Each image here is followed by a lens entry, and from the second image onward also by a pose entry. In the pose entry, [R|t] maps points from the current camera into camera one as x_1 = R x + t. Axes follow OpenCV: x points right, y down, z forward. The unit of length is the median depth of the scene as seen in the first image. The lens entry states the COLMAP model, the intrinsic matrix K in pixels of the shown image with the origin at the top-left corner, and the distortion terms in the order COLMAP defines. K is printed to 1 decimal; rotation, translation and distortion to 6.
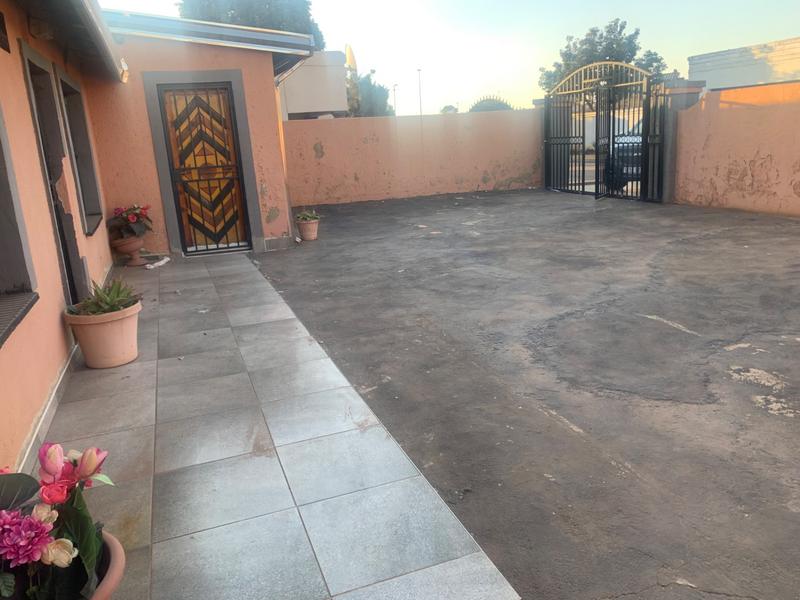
lens RADIAL K [[603.9, 0, 399.3], [0, 603.9, 298.5], [0, 0, 1]] dist [0.006475, 0.001785]
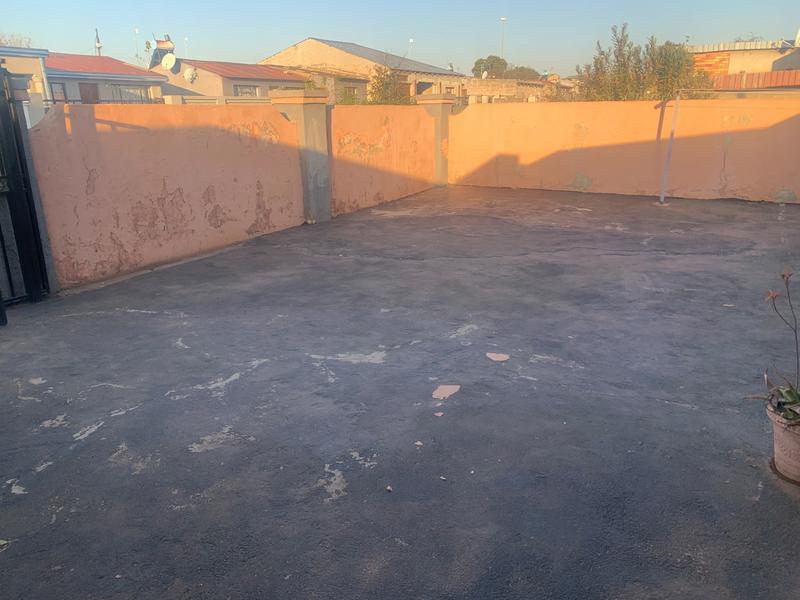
lens RADIAL K [[603.9, 0, 399.1], [0, 603.9, 300.3], [0, 0, 1]] dist [0.006475, 0.001785]
pose [[-0.630911, -0.158544, 0.759483, -0.224943], [0.259474, 0.879414, 0.399128, -0.338186], [-0.731180, 0.448881, -0.513694, 1.214801]]
